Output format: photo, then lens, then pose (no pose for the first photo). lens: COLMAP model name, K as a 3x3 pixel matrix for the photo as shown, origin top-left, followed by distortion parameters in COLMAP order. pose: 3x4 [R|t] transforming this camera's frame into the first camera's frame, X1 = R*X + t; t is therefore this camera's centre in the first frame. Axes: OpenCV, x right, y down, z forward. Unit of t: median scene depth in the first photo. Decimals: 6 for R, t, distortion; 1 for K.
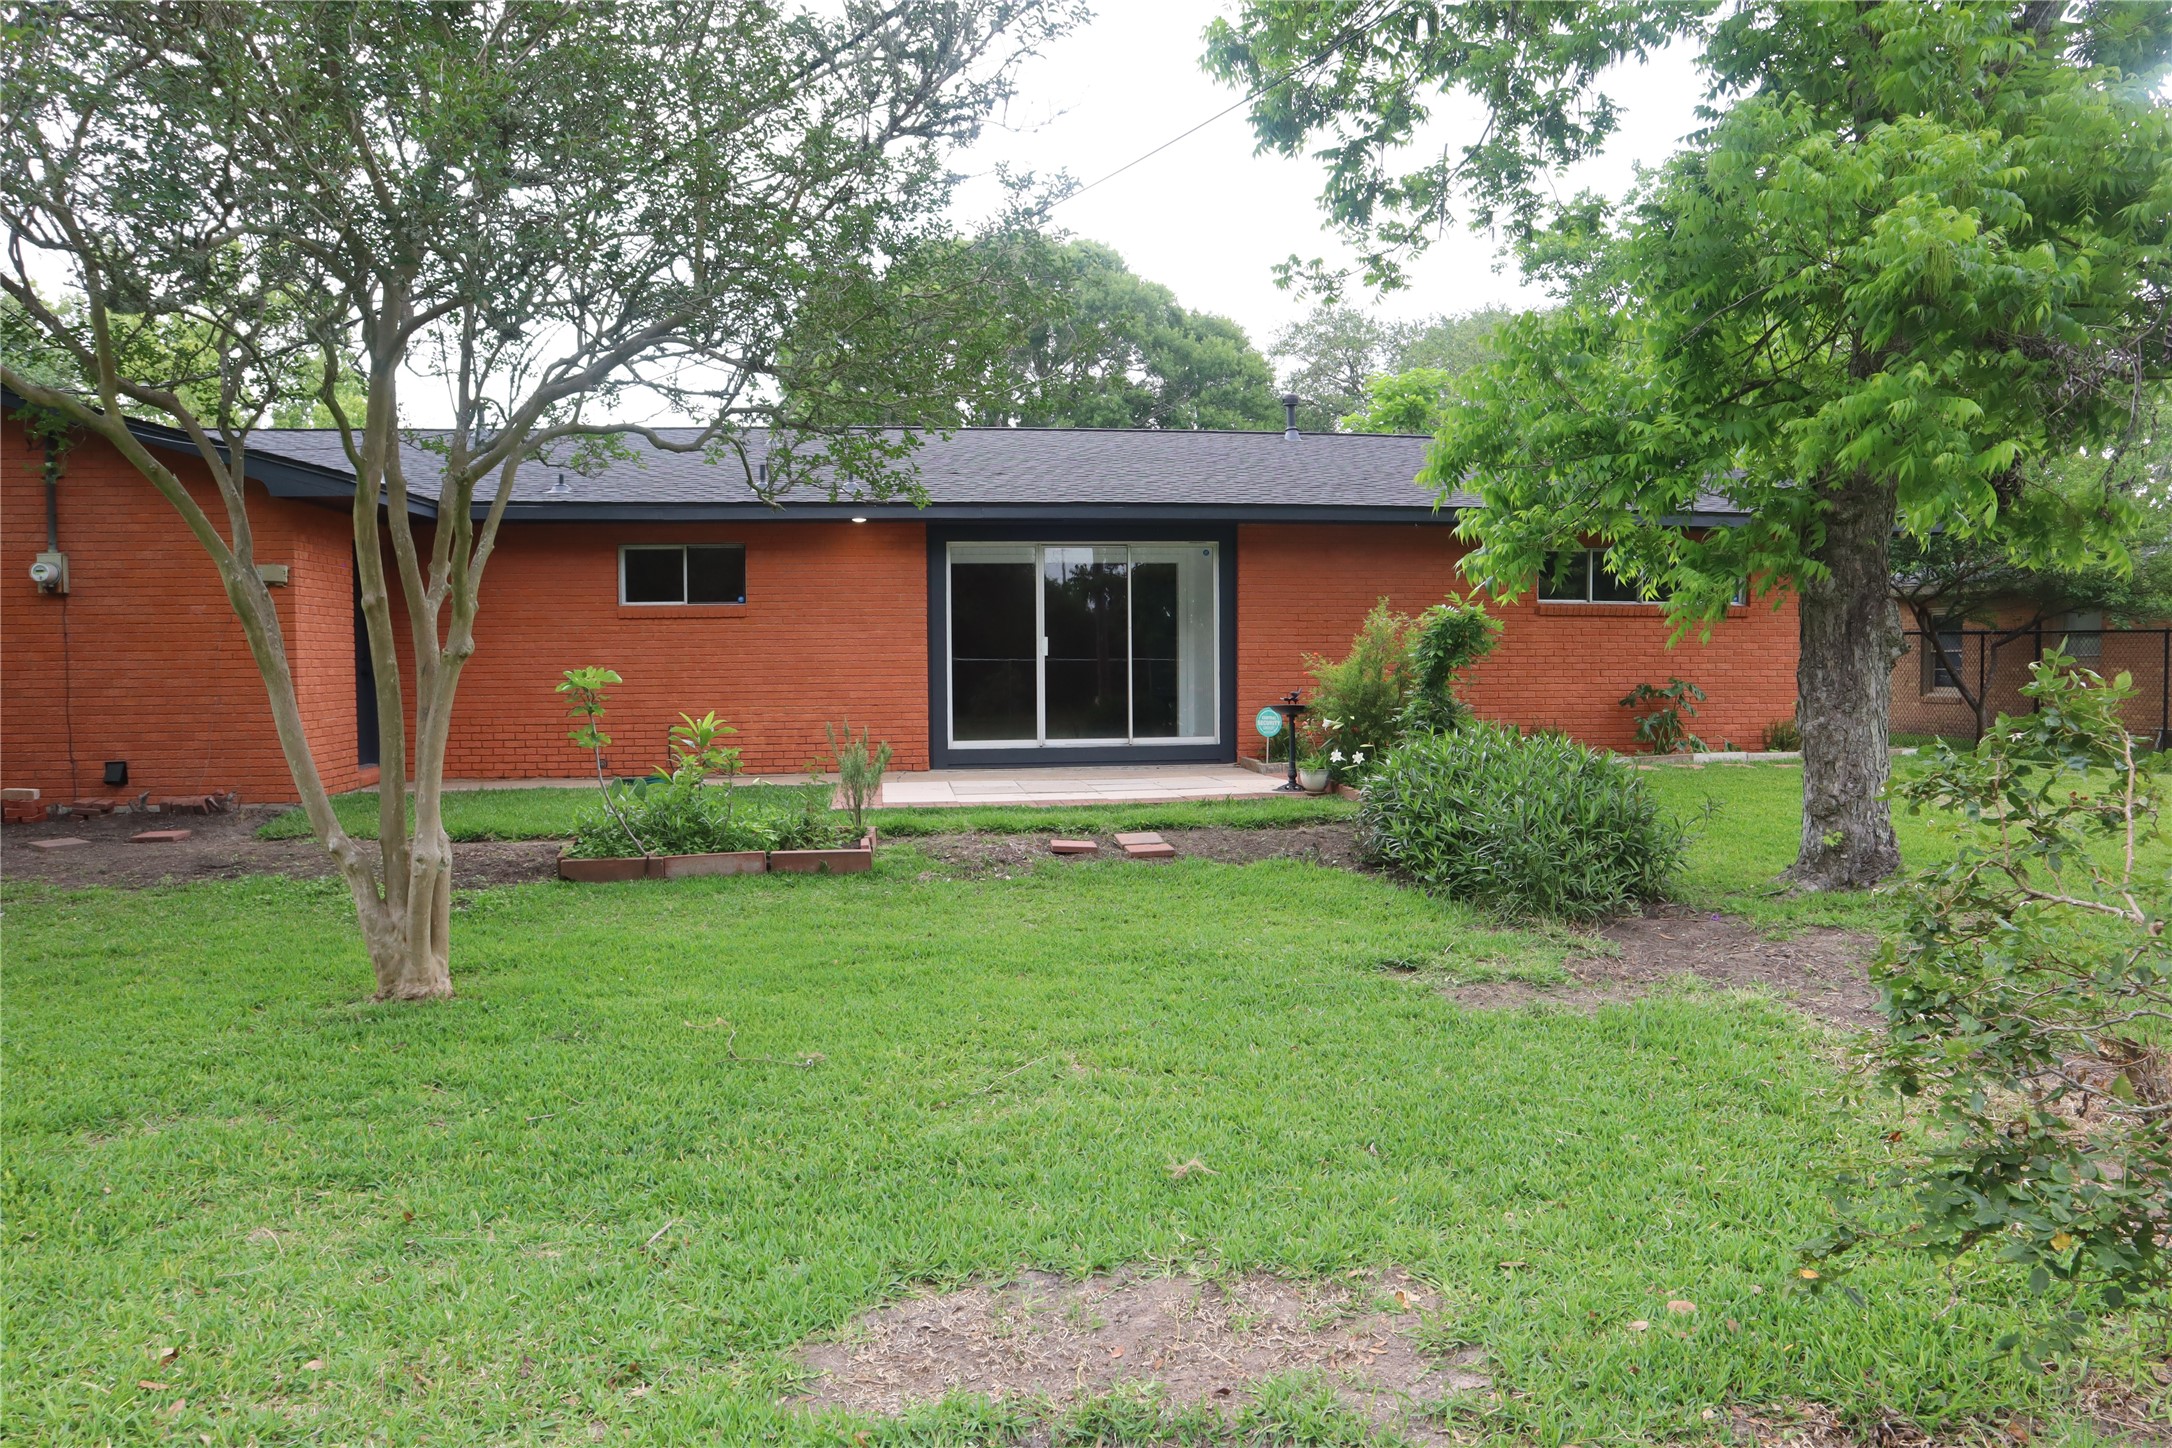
lens RADIAL K [[1500.7, 0, 1086.1], [0, 1500.7, 724.5], [0, 0, 1]] dist [-0.117561, 0.067548]
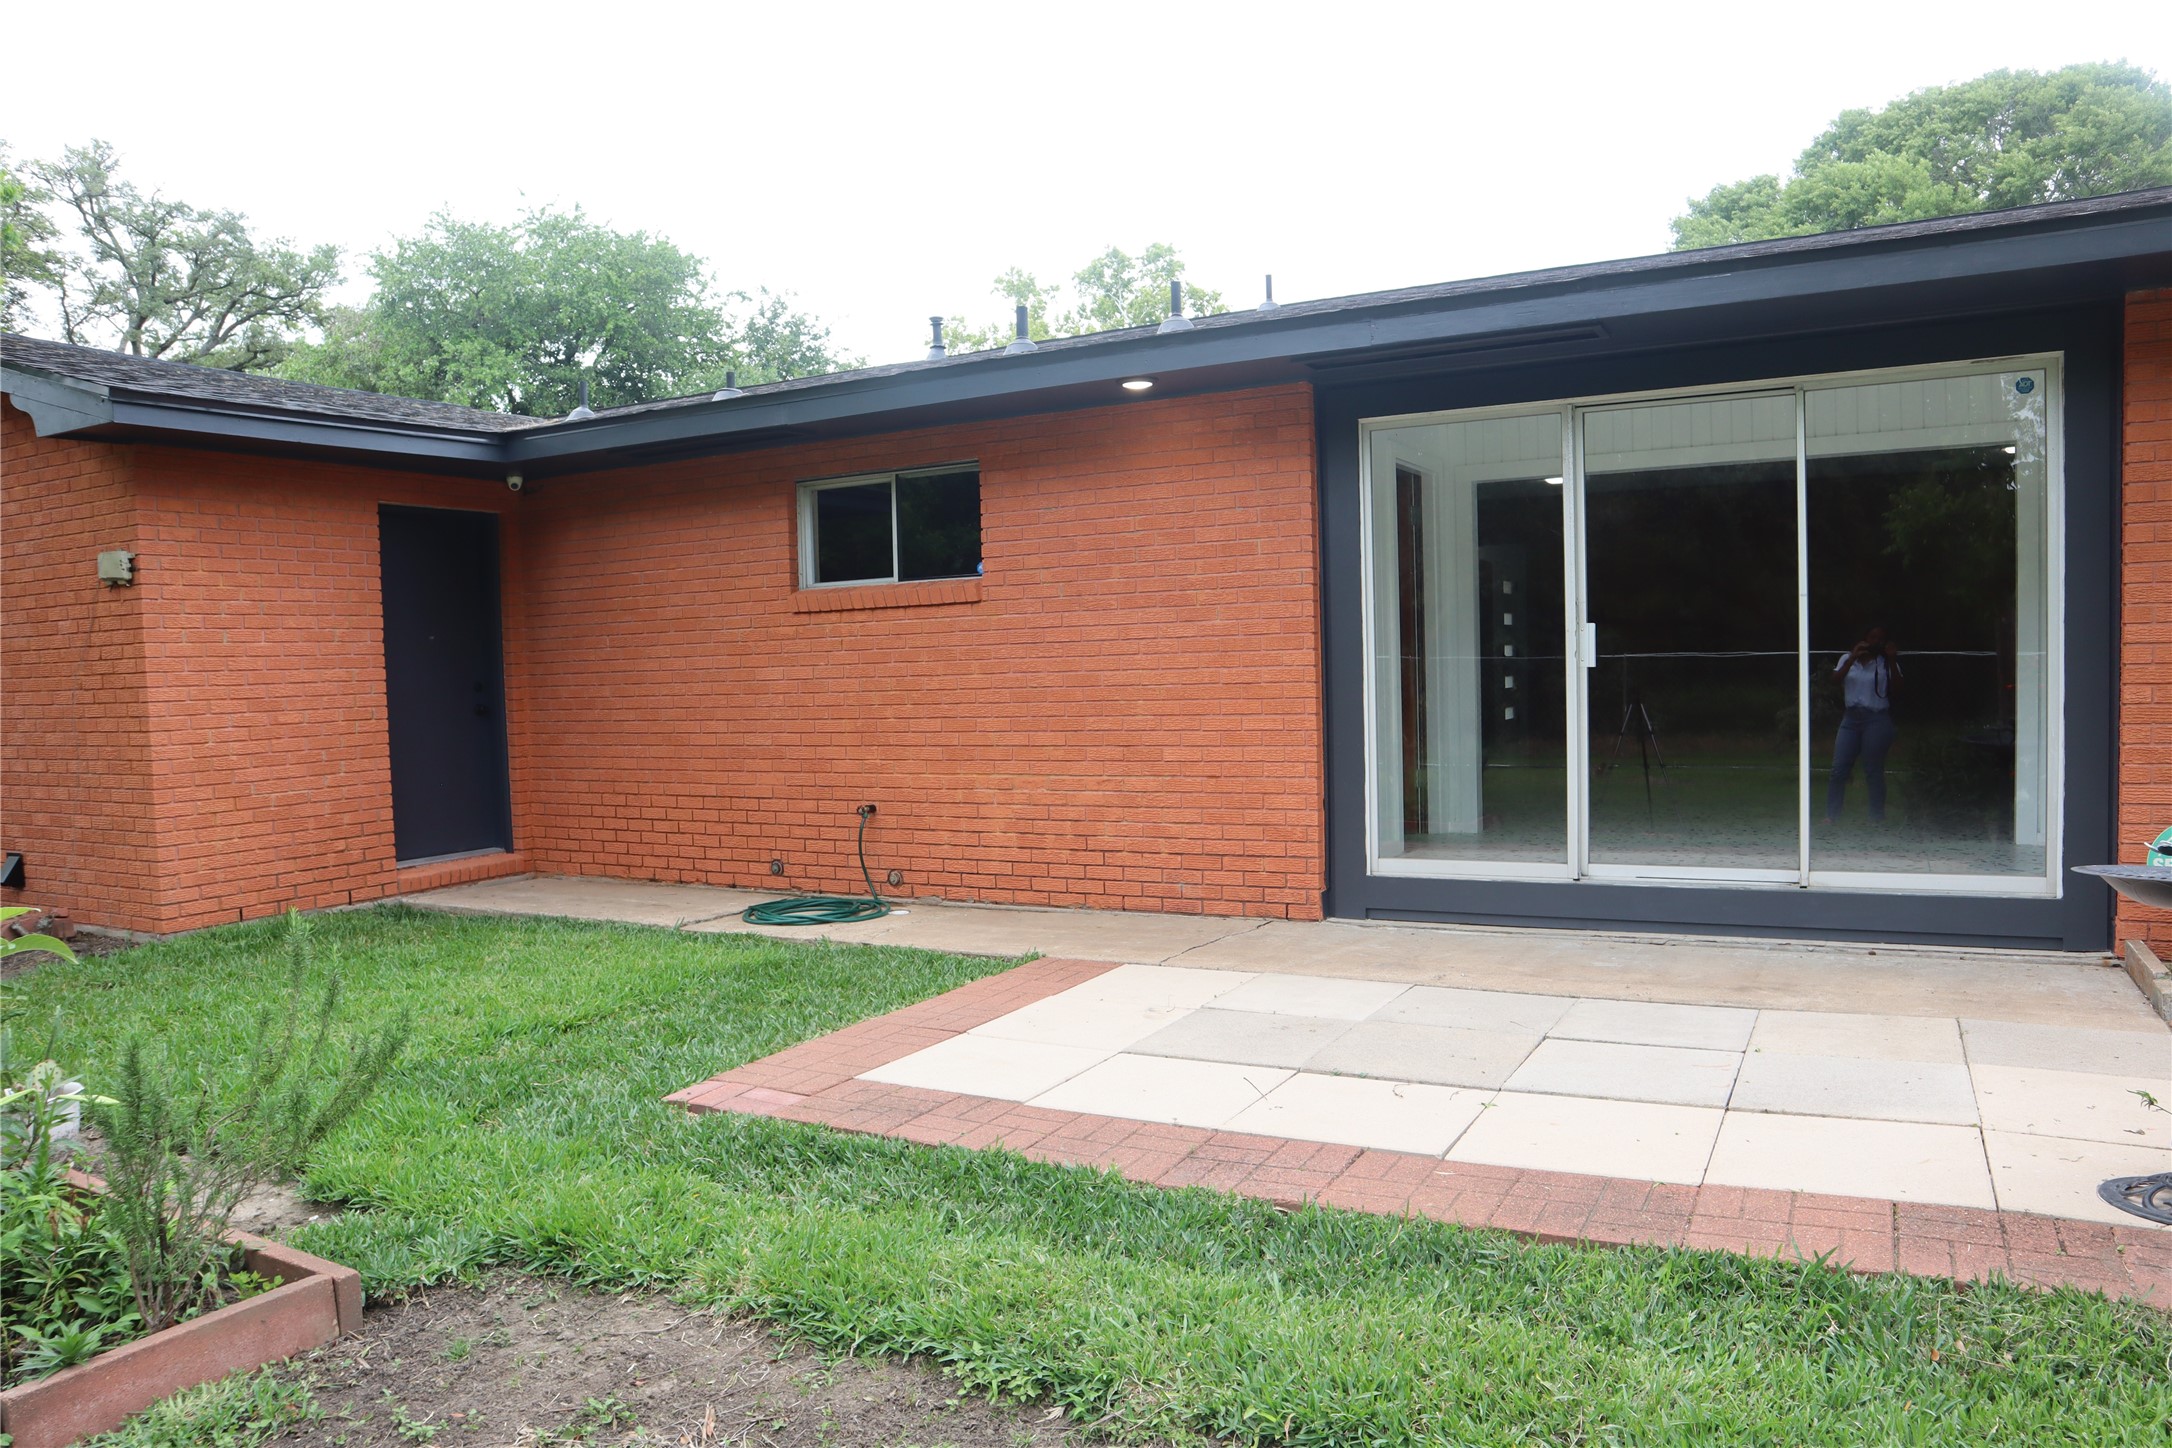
lens RADIAL K [[1500.7, 0, 1074.1], [0, 1500.7, 738.2], [0, 0, 1]] dist [-0.117561, 0.067548]
pose [[0.810363, 0.012666, -0.585791, 0.103555], [-0.002633, 0.999835, 0.017976, -0.033833], [0.585922, -0.013024, 0.810262, 0.590911]]
